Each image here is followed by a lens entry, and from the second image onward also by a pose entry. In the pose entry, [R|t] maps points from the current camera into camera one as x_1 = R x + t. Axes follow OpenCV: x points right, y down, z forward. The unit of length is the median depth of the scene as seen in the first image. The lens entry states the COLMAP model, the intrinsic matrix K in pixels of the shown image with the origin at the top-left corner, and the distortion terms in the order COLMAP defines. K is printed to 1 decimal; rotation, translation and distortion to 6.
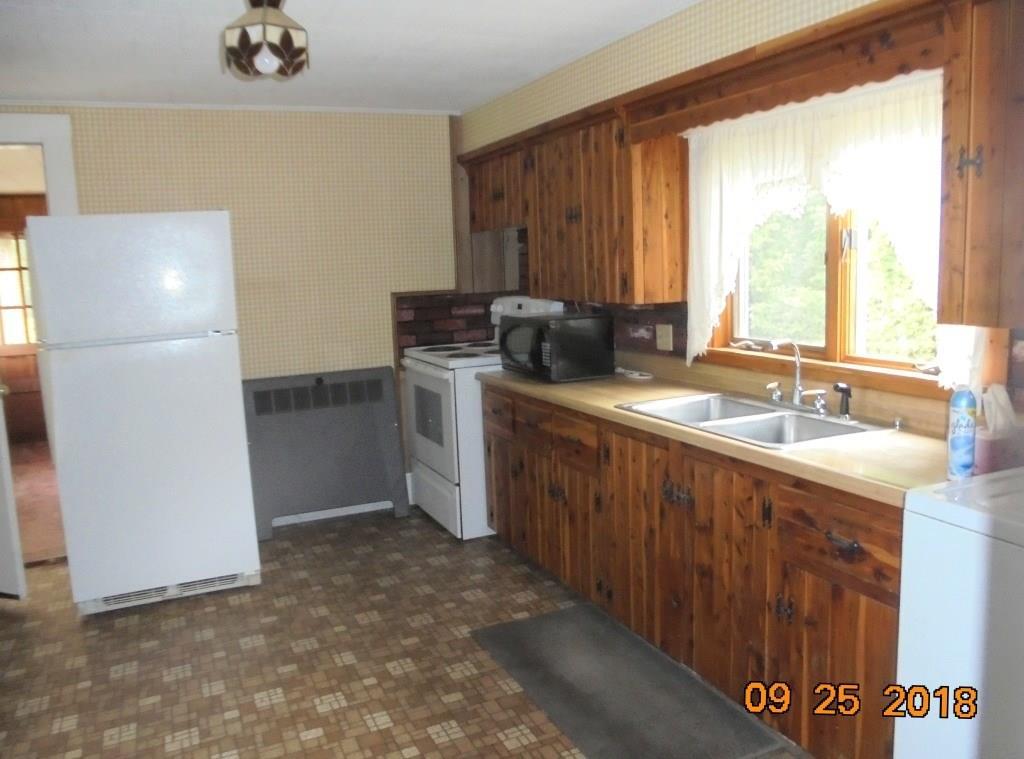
lens RADIAL K [[792.0, 0, 516.6], [0, 792.0, 363.5], [0, 0, 1]] dist [-0.096566, 0.028161]
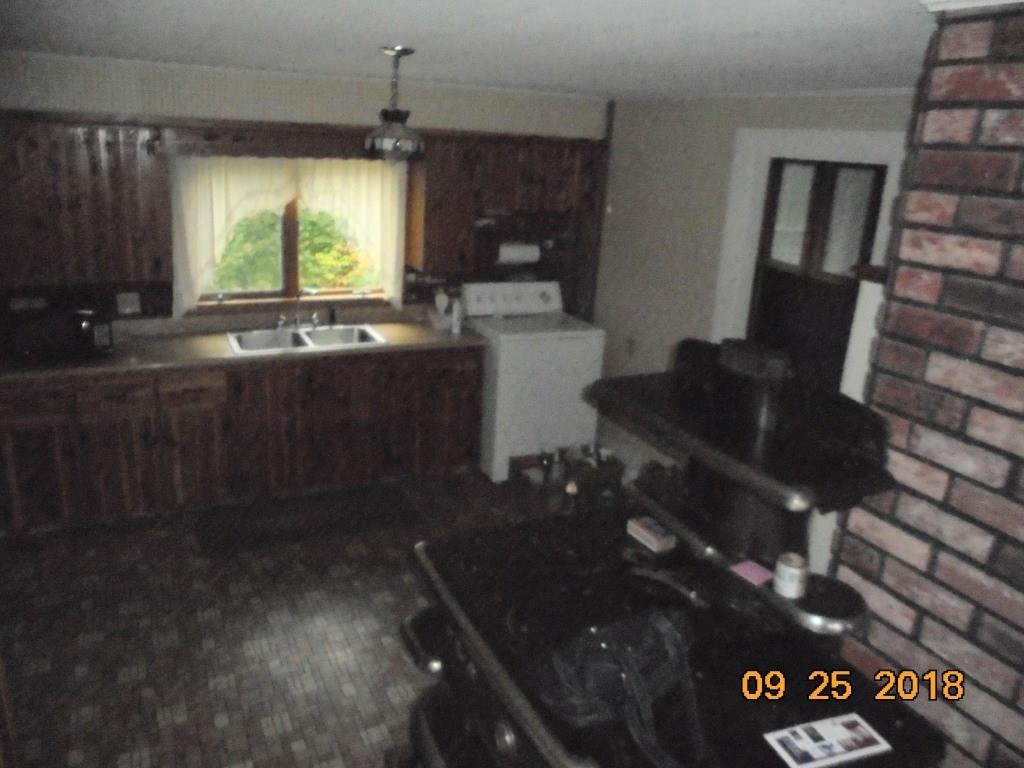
lens RADIAL K [[787.0, 0, 483.0], [0, 787.0, 354.8], [0, 0, 1]] dist [-0.098304, 0.071292]
pose [[0.020822, -0.227700, 0.973509, -1.402154], [0.084314, 0.970651, 0.225229, -0.253372], [-0.996222, 0.077391, 0.039410, 0.572865]]
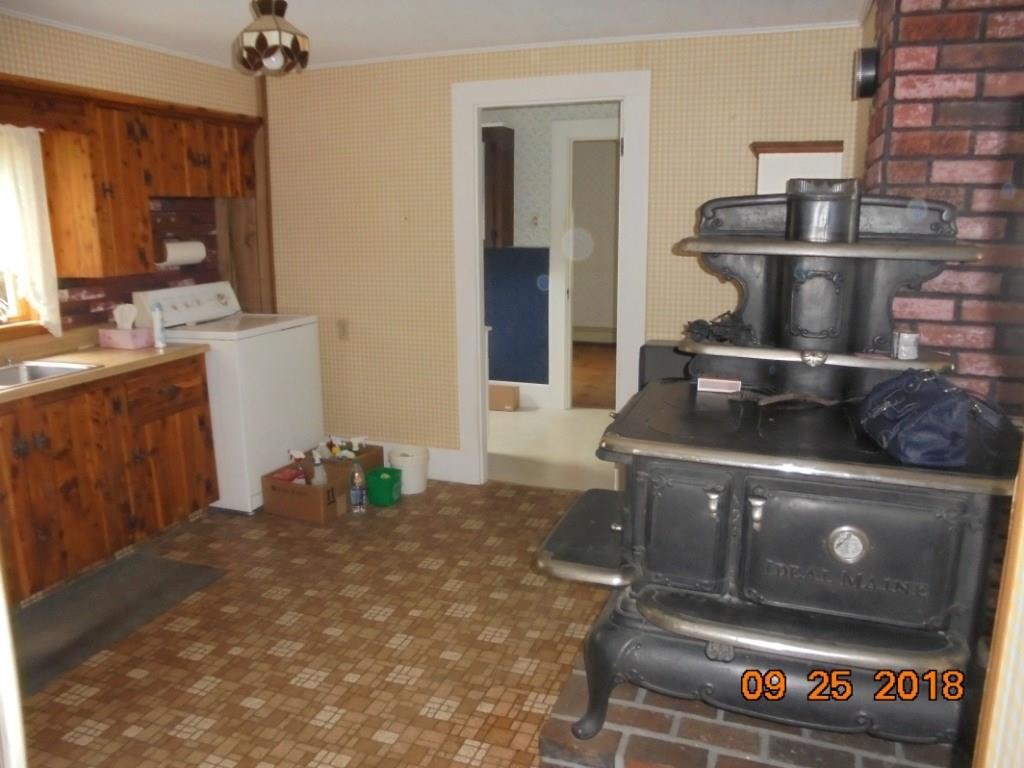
lens RADIAL K [[787.0, 0, 503.1], [0, 787.0, 365.4], [0, 0, 1]] dist [-0.098304, 0.071292]
pose [[-0.697236, -0.093259, 0.710749, -1.086051], [0.129822, 0.958678, 0.253144, -0.145296], [-0.704988, 0.268772, -0.656318, 1.215351]]
